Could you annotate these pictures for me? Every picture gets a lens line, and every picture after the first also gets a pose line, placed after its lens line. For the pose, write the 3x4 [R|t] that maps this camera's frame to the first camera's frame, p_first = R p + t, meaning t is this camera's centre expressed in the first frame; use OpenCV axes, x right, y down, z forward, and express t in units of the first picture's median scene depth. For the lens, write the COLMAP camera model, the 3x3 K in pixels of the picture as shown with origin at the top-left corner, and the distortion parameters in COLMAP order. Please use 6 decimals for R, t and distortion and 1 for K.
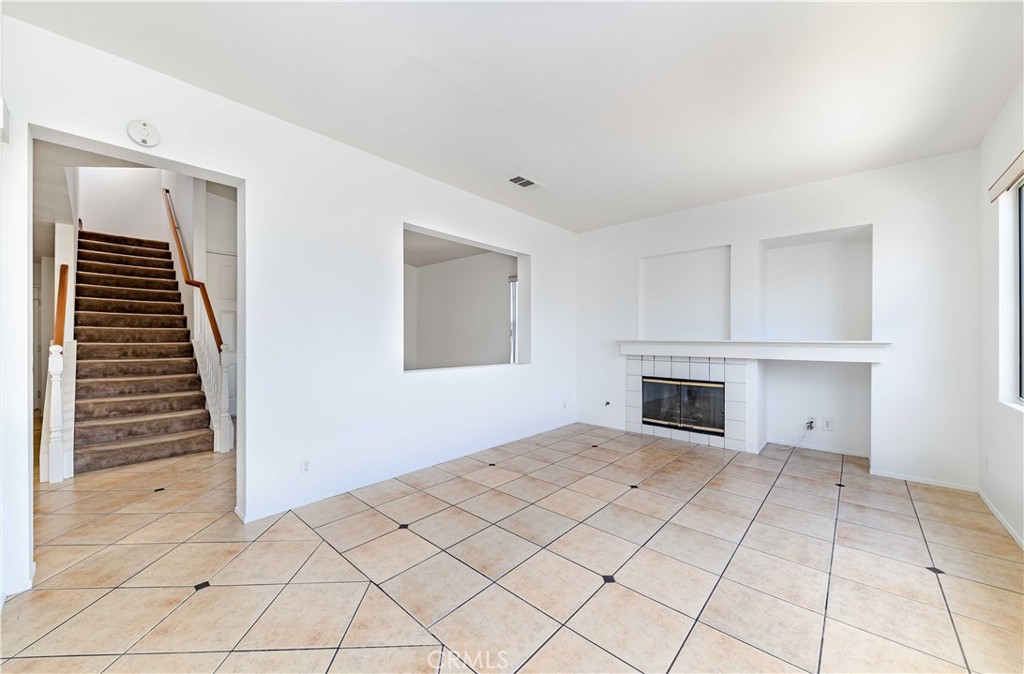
lens RADIAL K [[375.8, 0, 512.3], [0, 375.8, 337.9], [0, 0, 1]] dist [0.001034, -0.000774]
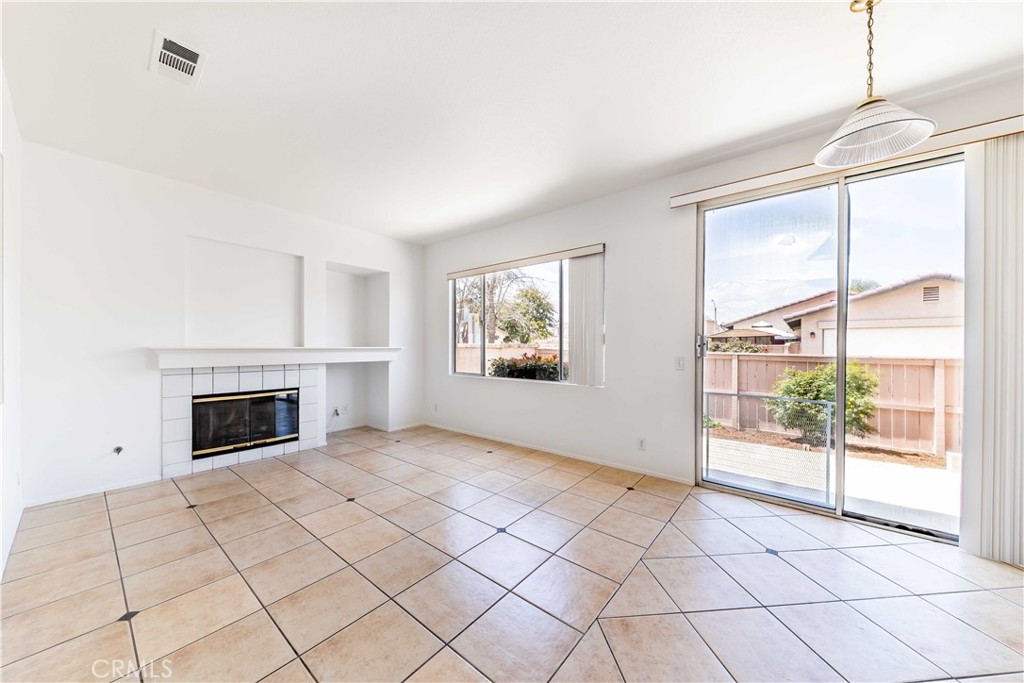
lens RADIAL K [[351.6, 0, 509.6], [0, 351.6, 347.0], [0, 0, 1]] dist [-0.001368, -0.000276]
pose [[-0.050031, -0.004606, 0.998737, -1.101491], [-0.001450, 0.999989, 0.004539, 0.001836], [-0.998747, -0.001221, -0.050037, 1.190135]]
